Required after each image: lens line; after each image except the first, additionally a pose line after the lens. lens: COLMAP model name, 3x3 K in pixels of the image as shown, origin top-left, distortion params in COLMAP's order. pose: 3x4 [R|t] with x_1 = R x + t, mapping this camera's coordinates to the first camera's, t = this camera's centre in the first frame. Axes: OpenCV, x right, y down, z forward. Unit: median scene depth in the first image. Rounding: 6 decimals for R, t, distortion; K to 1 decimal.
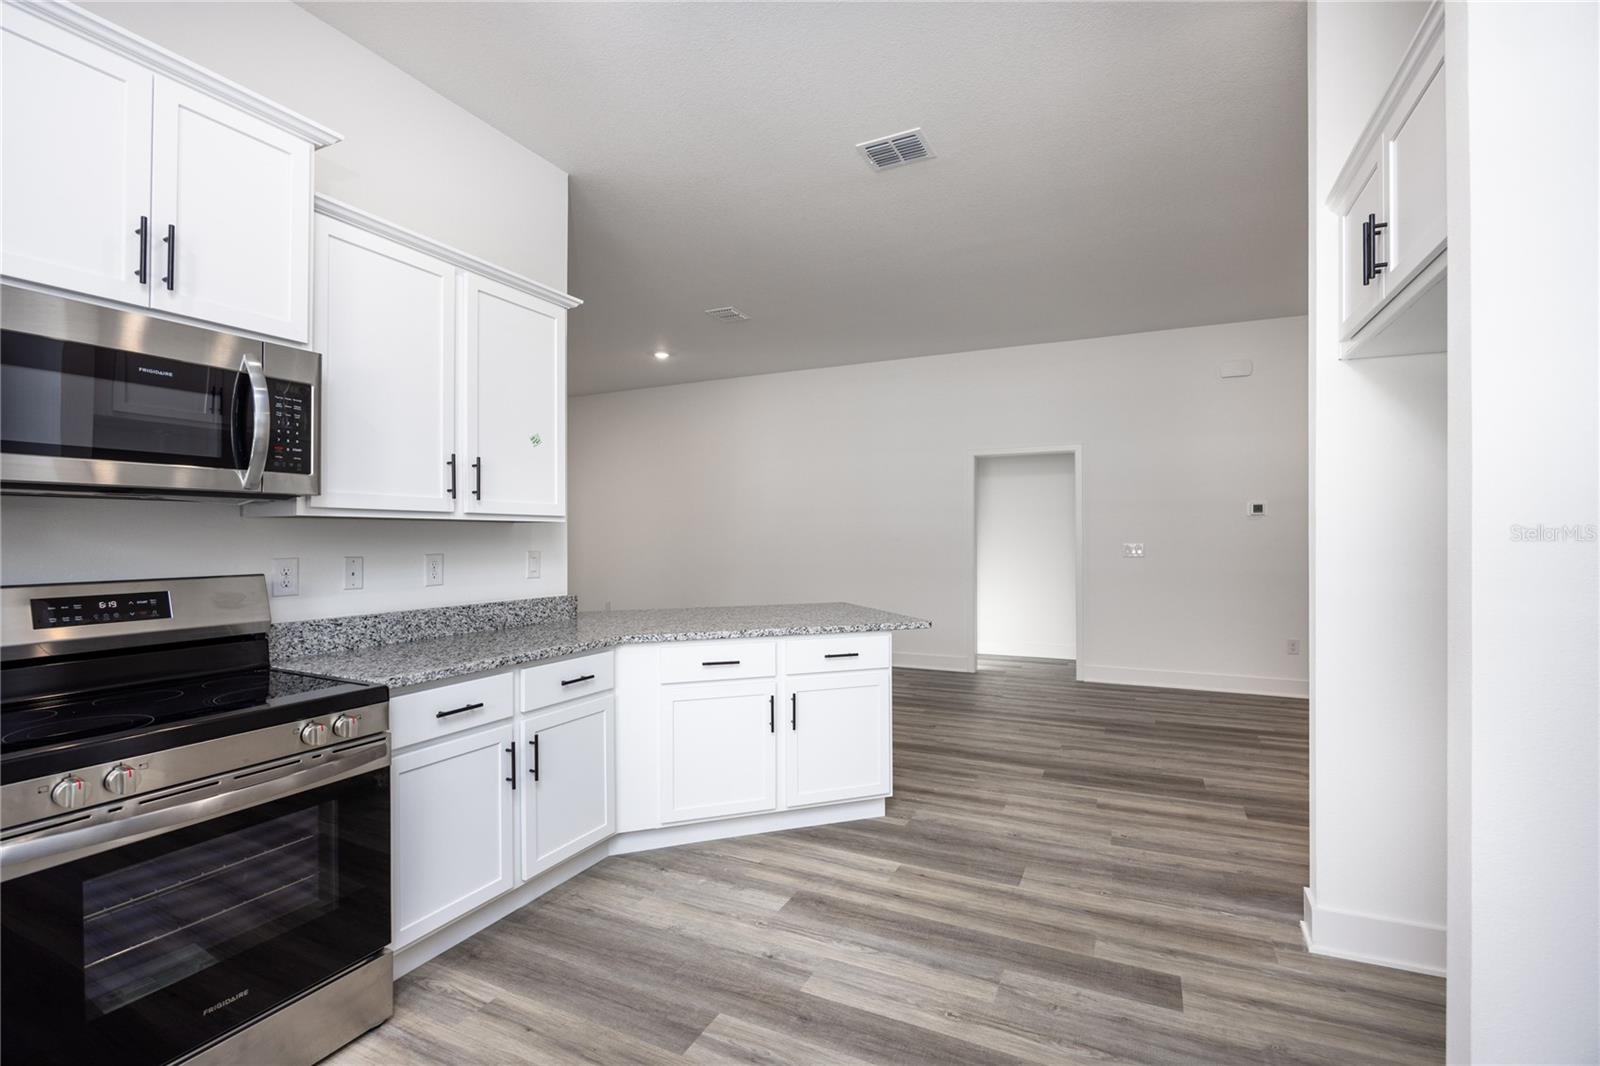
lens RADIAL K [[717.6, 0, 795.6], [0, 717.6, 532.2], [0, 0, 1]] dist [-0.012684, 0.002449]
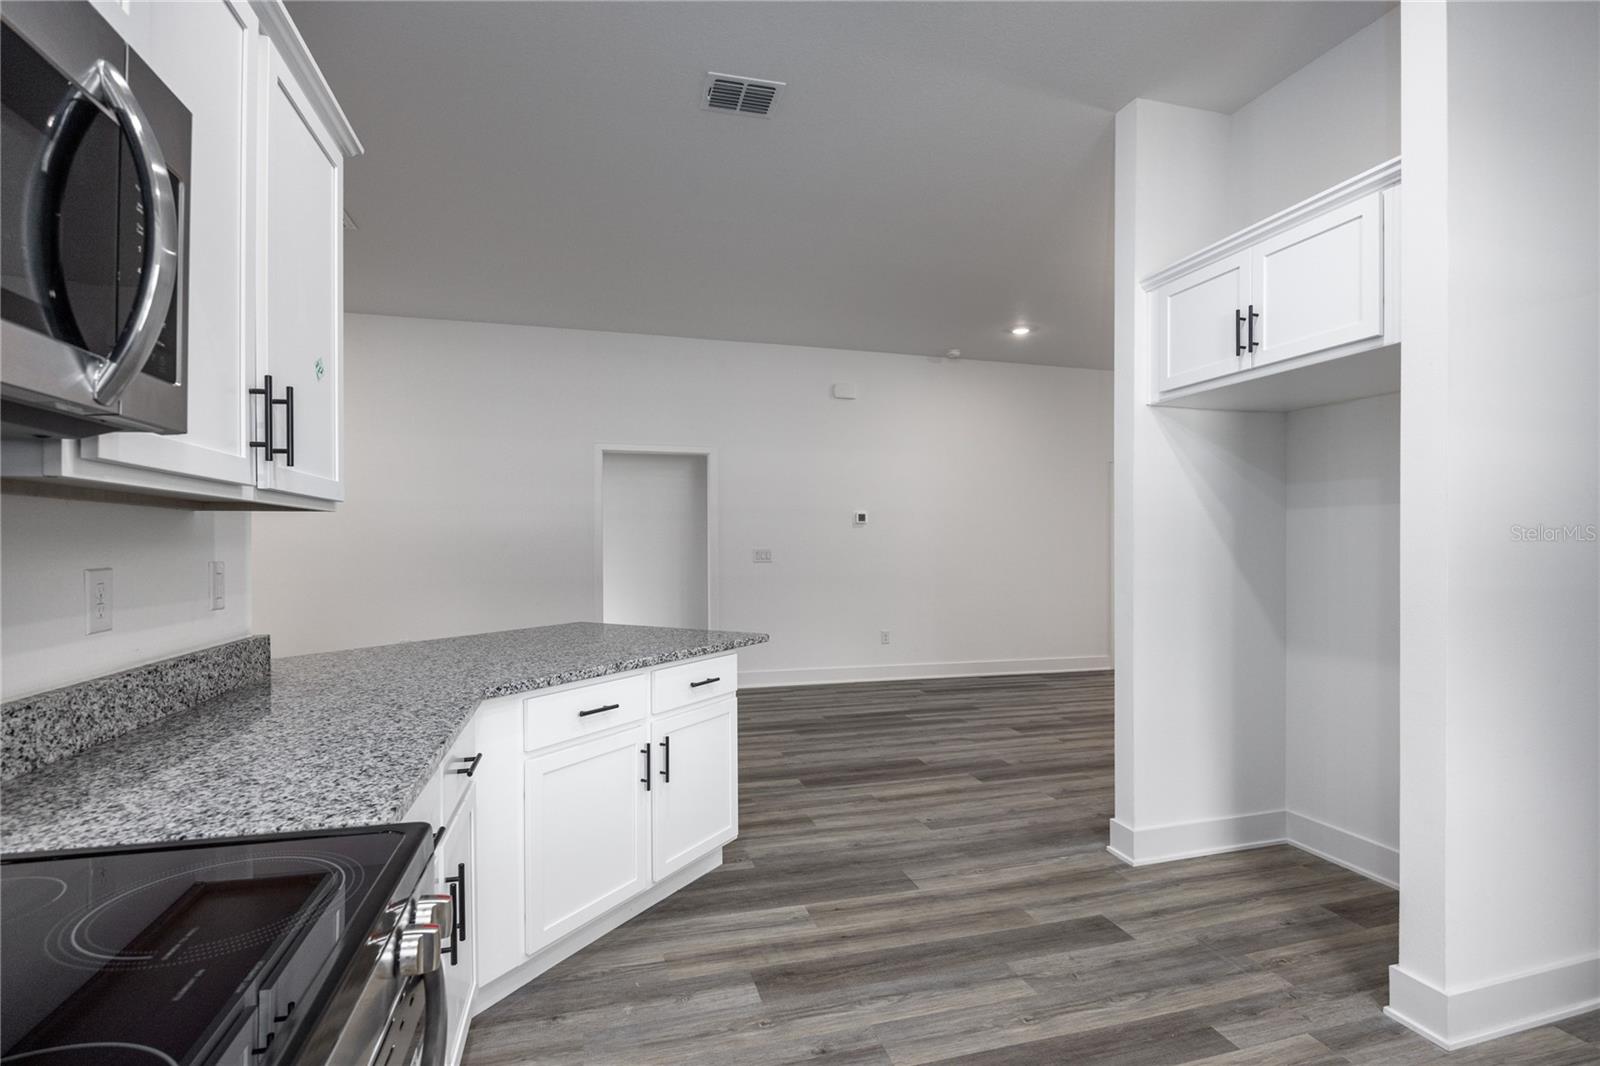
lens RADIAL K [[787.3, 0, 806.5], [0, 787.3, 541.4], [0, 0, 1]] dist [-0.000867, 0.000944]
pose [[0.741608, 0.003568, 0.670824, -0.478618], [-0.005550, 0.999984, 0.000817, 0.008541], [-0.670811, -0.004329, 0.741616, 0.256286]]
